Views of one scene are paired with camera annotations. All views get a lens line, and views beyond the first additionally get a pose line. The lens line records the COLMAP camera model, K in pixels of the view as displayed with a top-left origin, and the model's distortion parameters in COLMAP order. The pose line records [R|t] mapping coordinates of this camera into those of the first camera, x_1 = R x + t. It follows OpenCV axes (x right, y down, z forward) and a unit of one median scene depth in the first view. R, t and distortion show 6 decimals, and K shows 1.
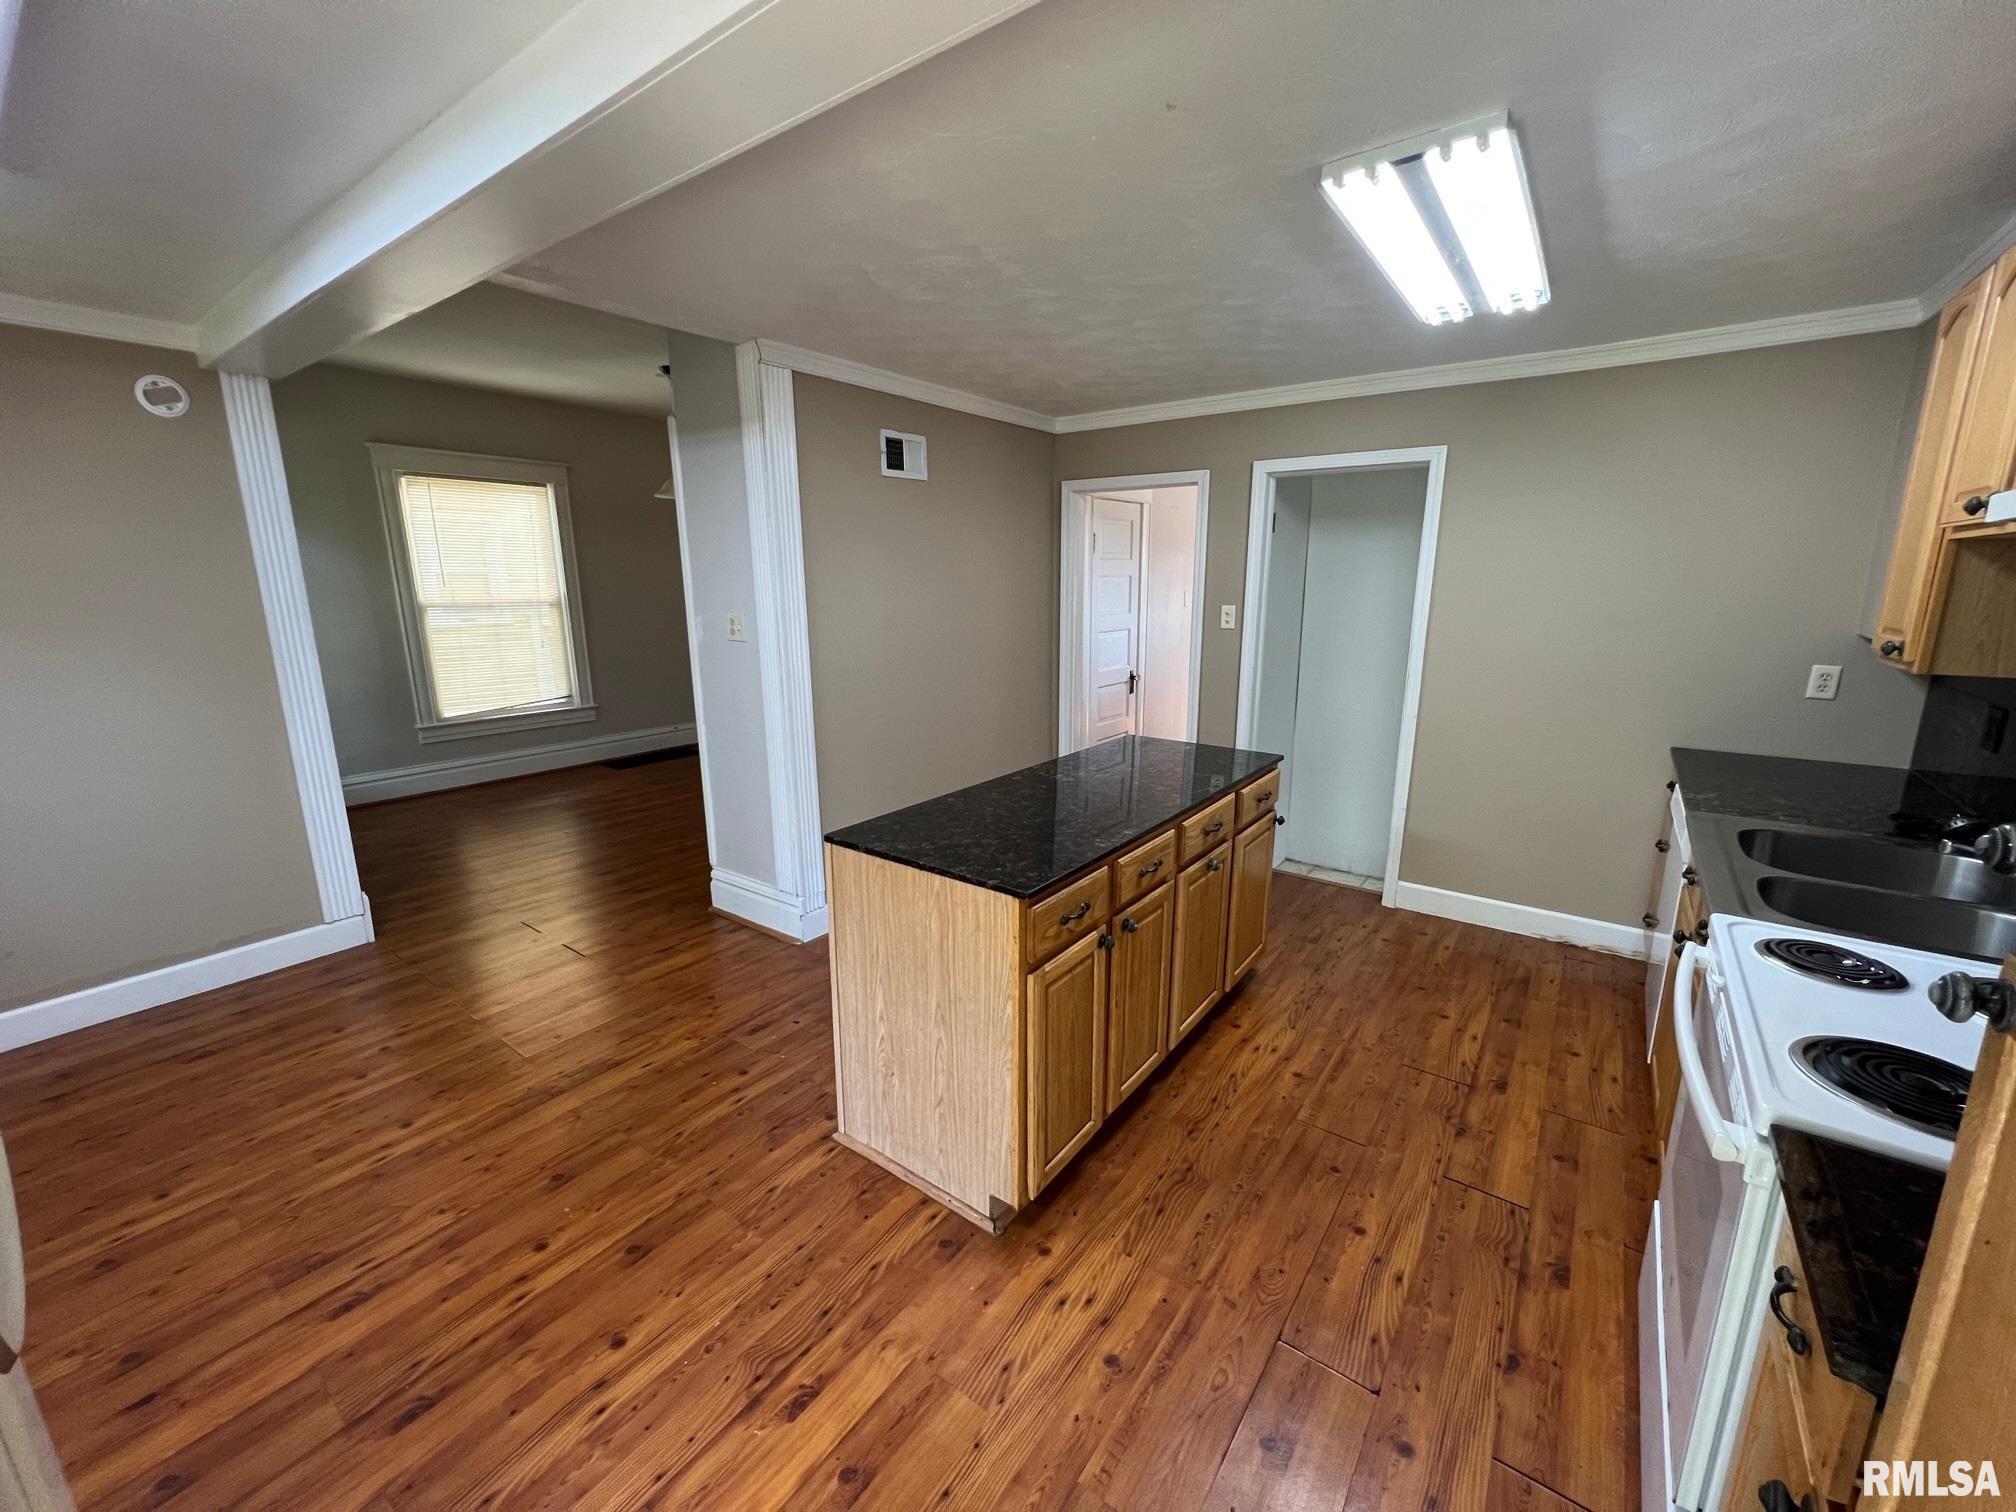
lens RADIAL K [[805.4, 0, 1009.4], [0, 805.4, 754.4], [0, 0, 1]] dist [-0.006350, 0.000798]
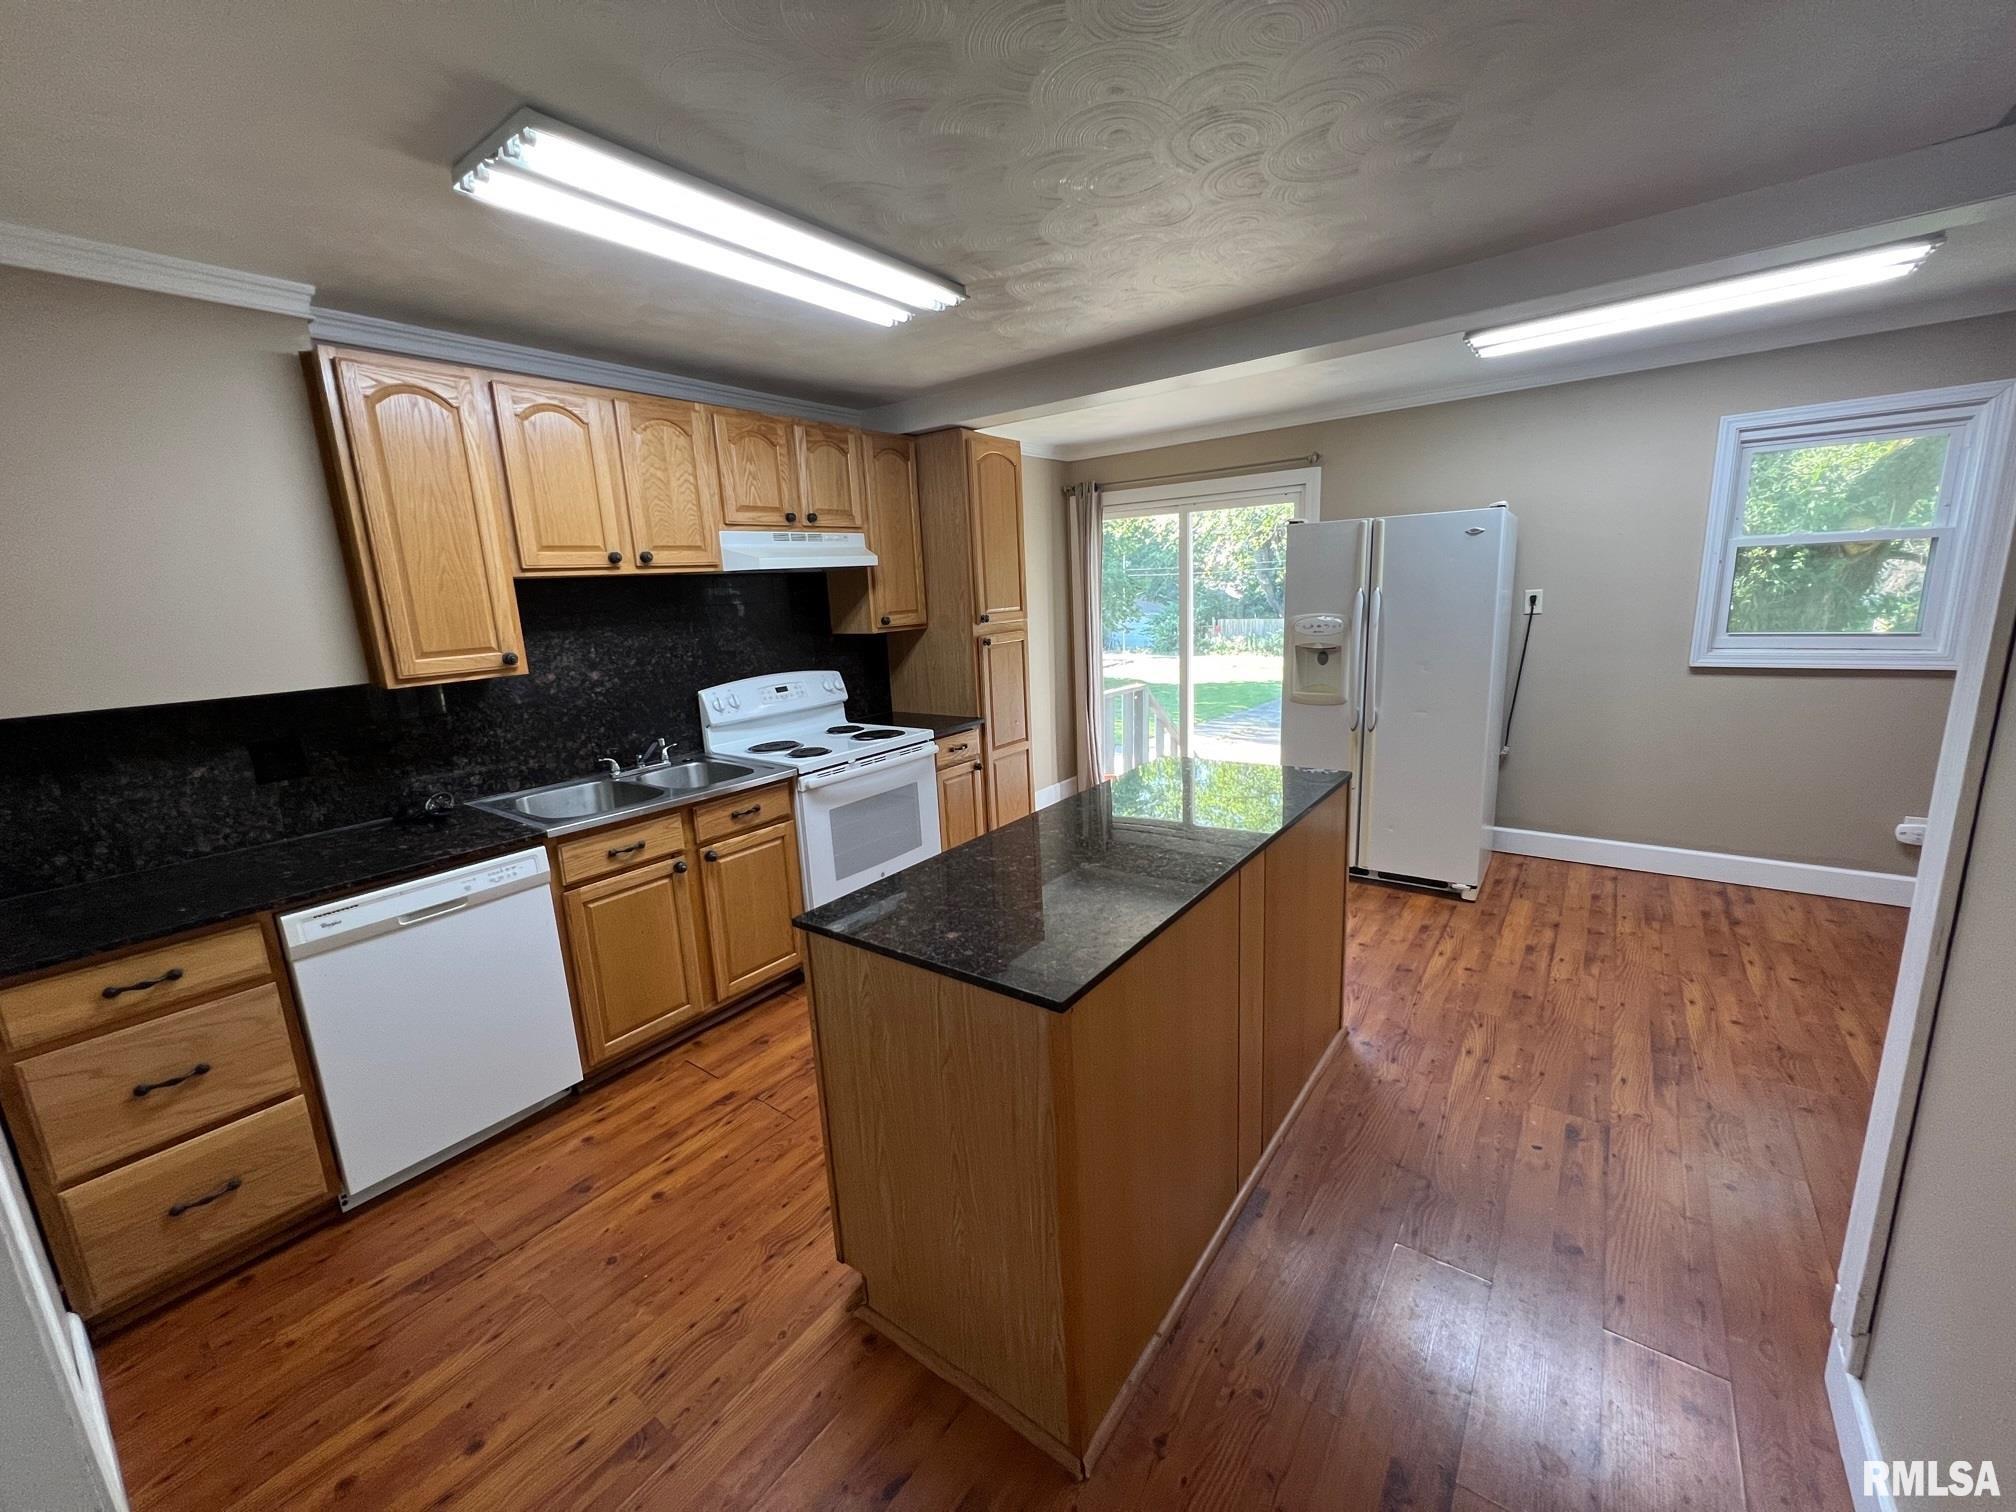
lens RADIAL K [[805.4, 0, 1010.3], [0, 805.4, 750.7], [0, 0, 1]] dist [-0.006350, 0.000798]
pose [[-0.998667, 0.049494, 0.014659, 0.319127], [0.051148, 0.910547, 0.410229, -0.547452], [0.006956, 0.410432, -0.911865, 2.517717]]
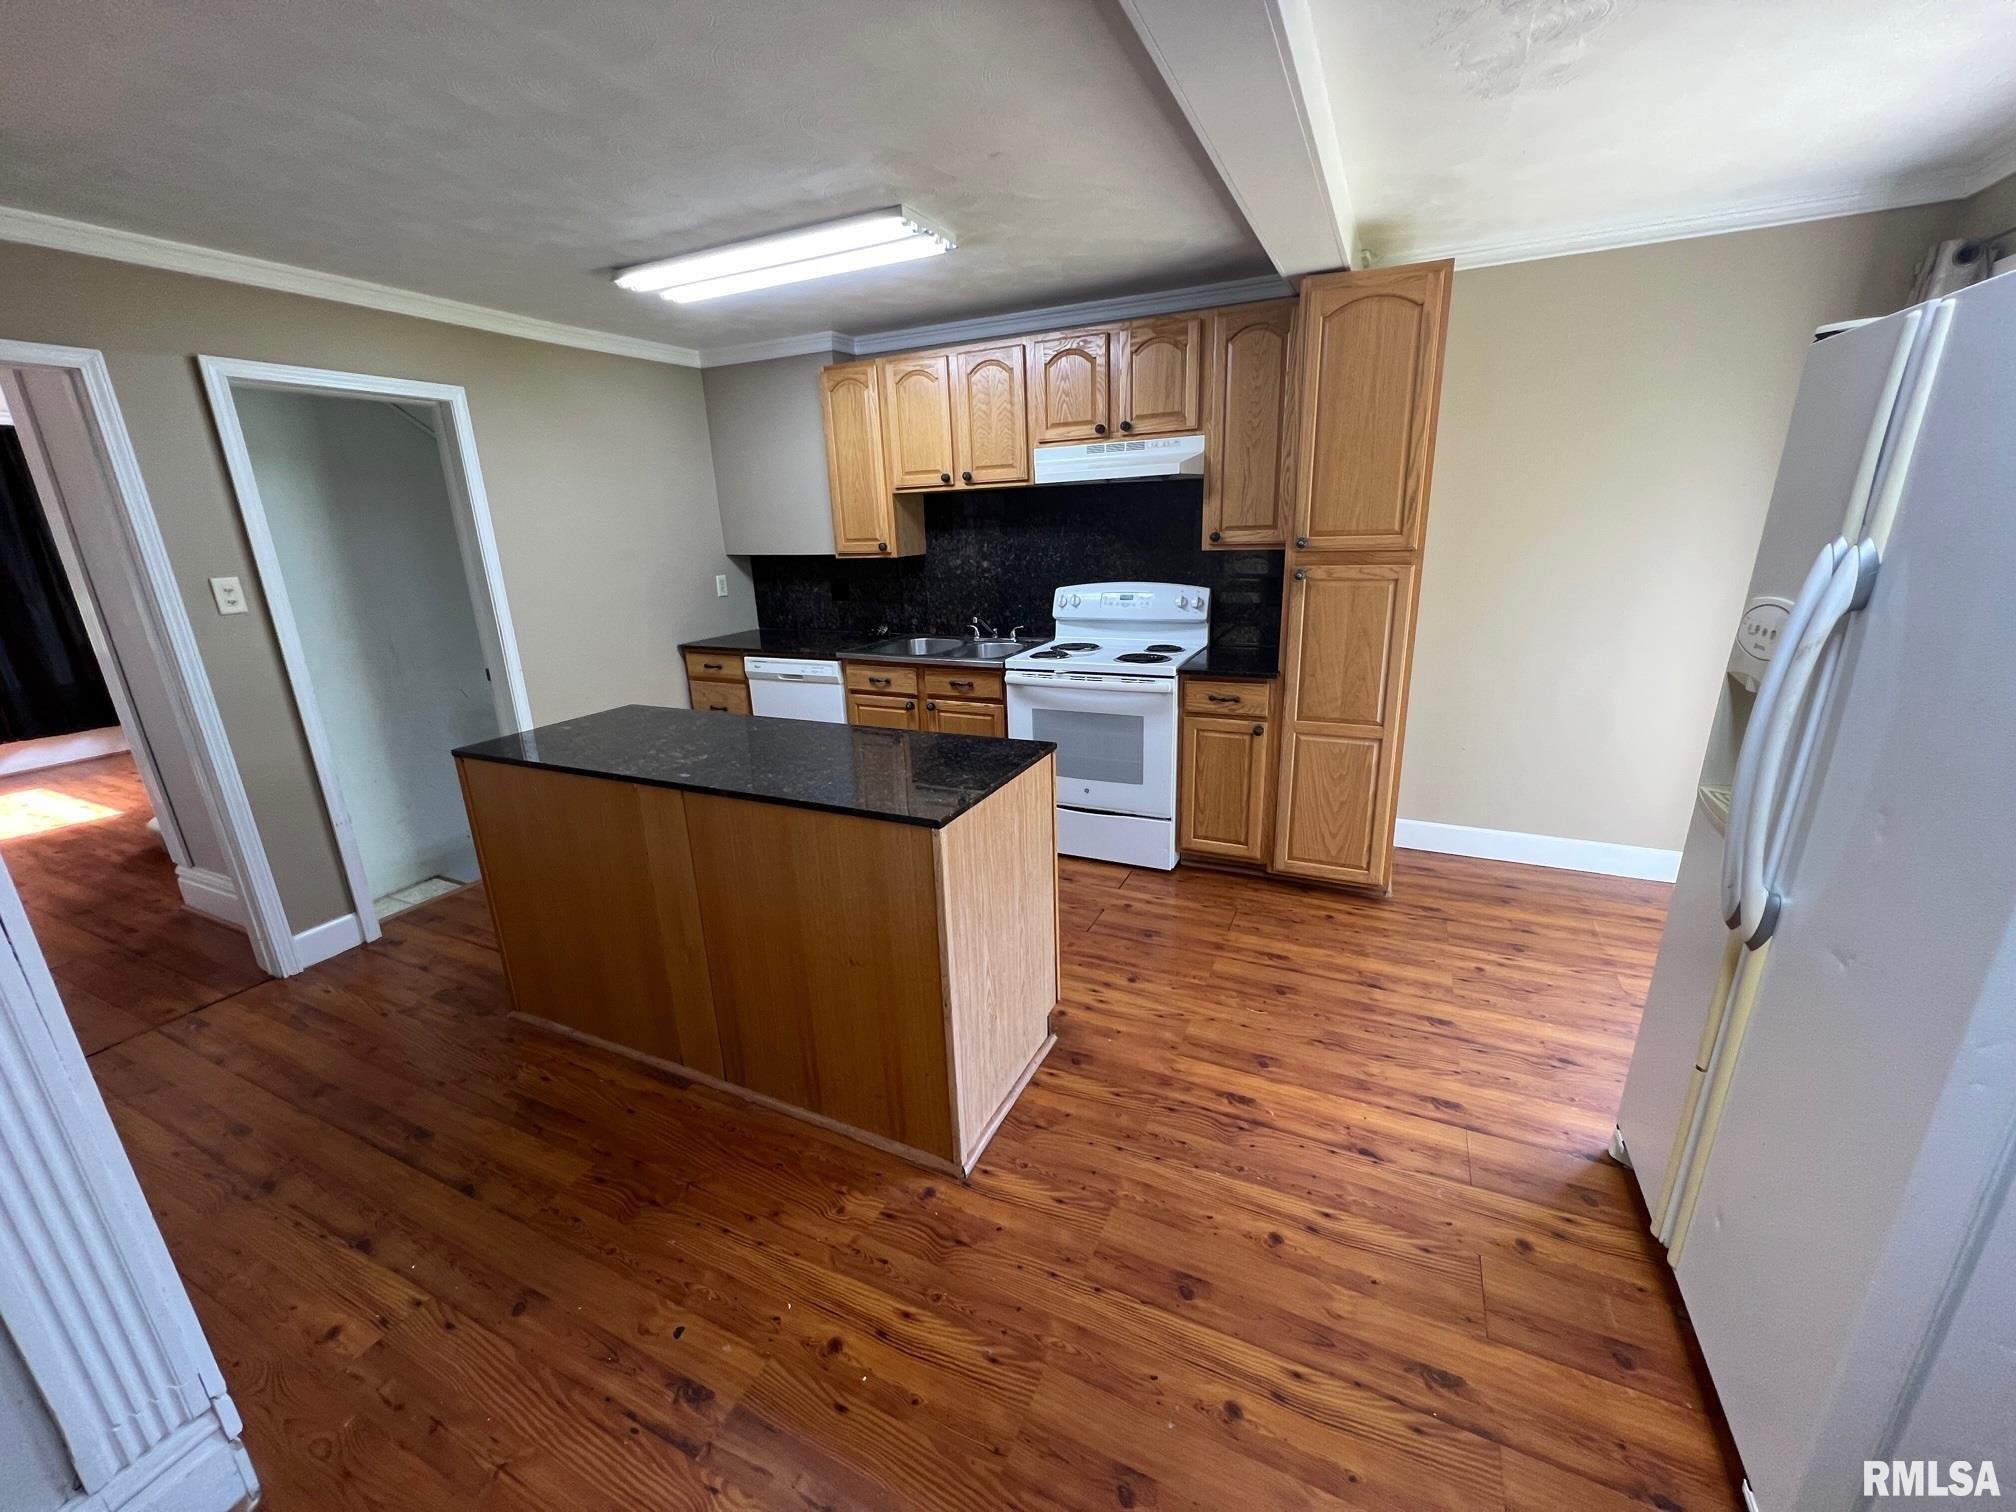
lens RADIAL K [[805.4, 0, 999.0], [0, 805.4, 754.6], [0, 0, 1]] dist [-0.006350, 0.000798]
pose [[-0.186291, -0.269340, 0.944855, -1.181457], [0.247930, 0.917679, 0.310476, -0.235867], [-0.950698, 0.292096, -0.104178, 1.215415]]
